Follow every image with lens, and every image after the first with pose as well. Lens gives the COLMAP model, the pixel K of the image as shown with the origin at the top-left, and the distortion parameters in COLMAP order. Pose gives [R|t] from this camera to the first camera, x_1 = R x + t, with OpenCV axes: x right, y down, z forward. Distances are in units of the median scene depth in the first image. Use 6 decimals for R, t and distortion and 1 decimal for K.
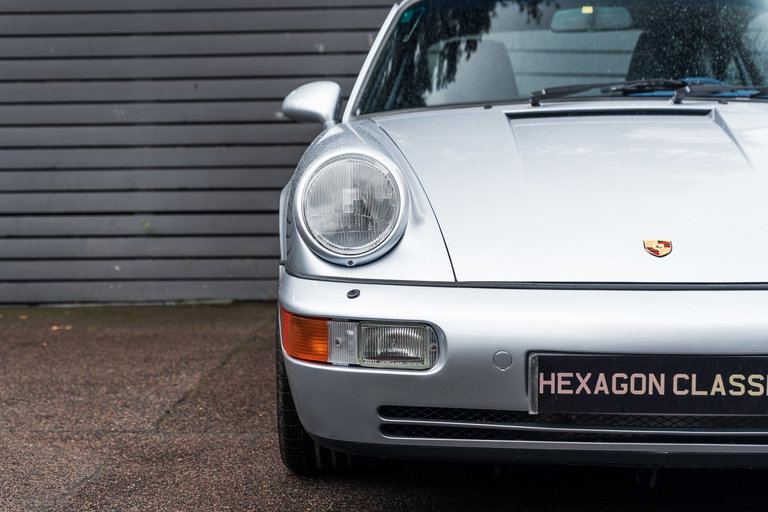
lens RADIAL K [[1566.8, 0, 384.0], [0, 1566.8, 256.0], [0, 0, 1]] dist [0.225630, -0.099647]
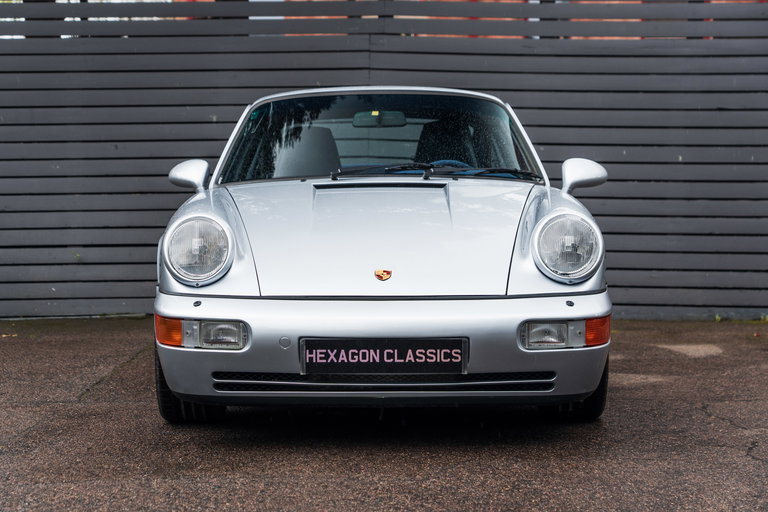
lens RADIAL K [[1570.7, 0, 384.0], [0, 1570.7, 256.0], [0, 0, 1]] dist [0.279358, 0.061791]
pose [[0.999403, -0.001589, 0.034516, 0.093770], [0.002052, 0.999909, -0.013365, -0.002470], [-0.034491, 0.013428, 0.999315, -0.515900]]
